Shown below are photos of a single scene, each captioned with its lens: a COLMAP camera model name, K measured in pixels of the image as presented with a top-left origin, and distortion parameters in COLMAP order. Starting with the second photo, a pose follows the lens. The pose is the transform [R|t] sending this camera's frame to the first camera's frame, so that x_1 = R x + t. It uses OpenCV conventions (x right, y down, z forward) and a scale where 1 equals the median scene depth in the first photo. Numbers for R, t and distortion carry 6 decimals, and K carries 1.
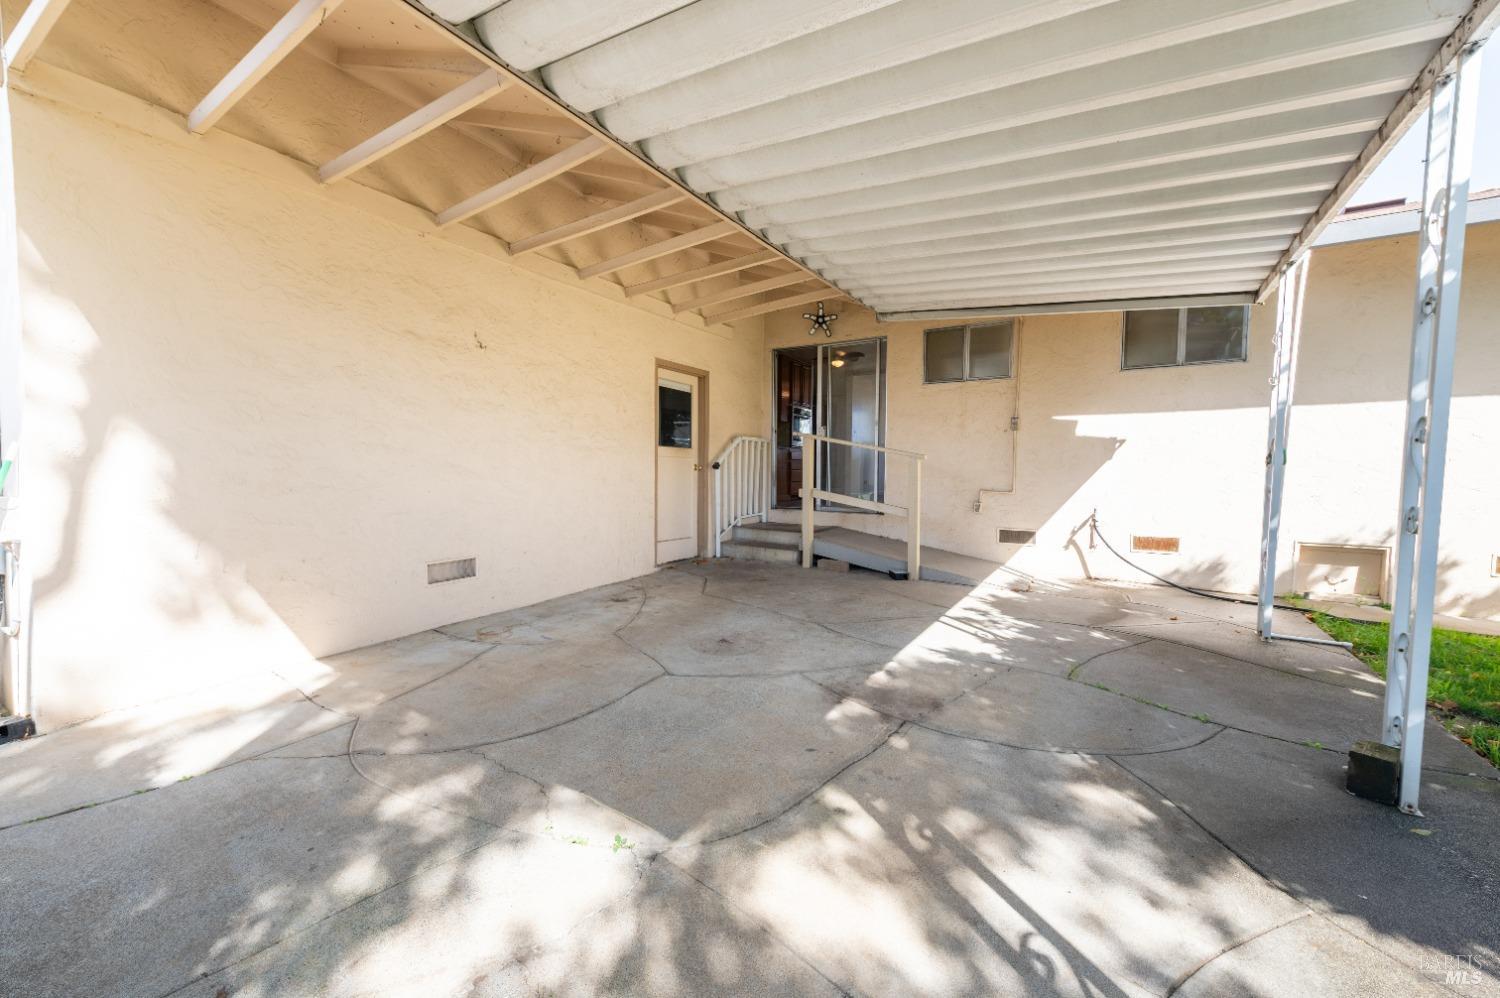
lens RADIAL K [[591.3, 0, 748.8], [0, 591.3, 497.5], [0, 0, 1]] dist [0.016466, -0.004069]
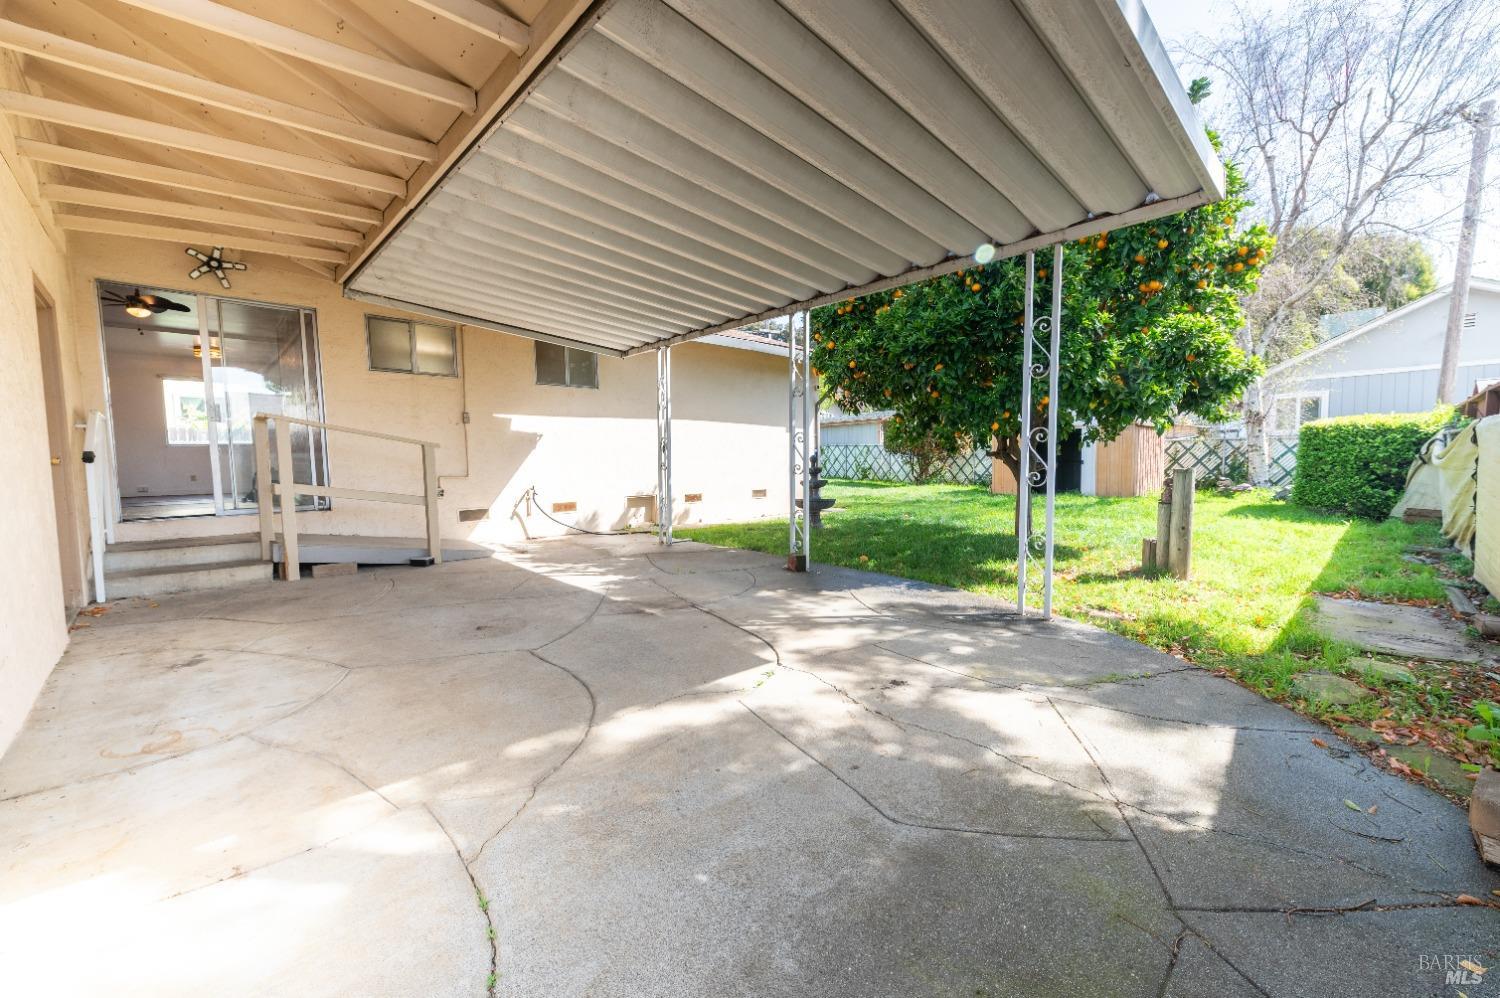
lens RADIAL K [[591.3, 0, 748.8], [0, 591.3, 497.5], [0, 0, 1]] dist [0.016466, -0.004069]
pose [[0.243687, -0.077664, 0.966739, -0.662698], [0.065644, 0.995824, 0.063453, -0.008289], [-0.967630, 0.047998, 0.247767, 0.226428]]
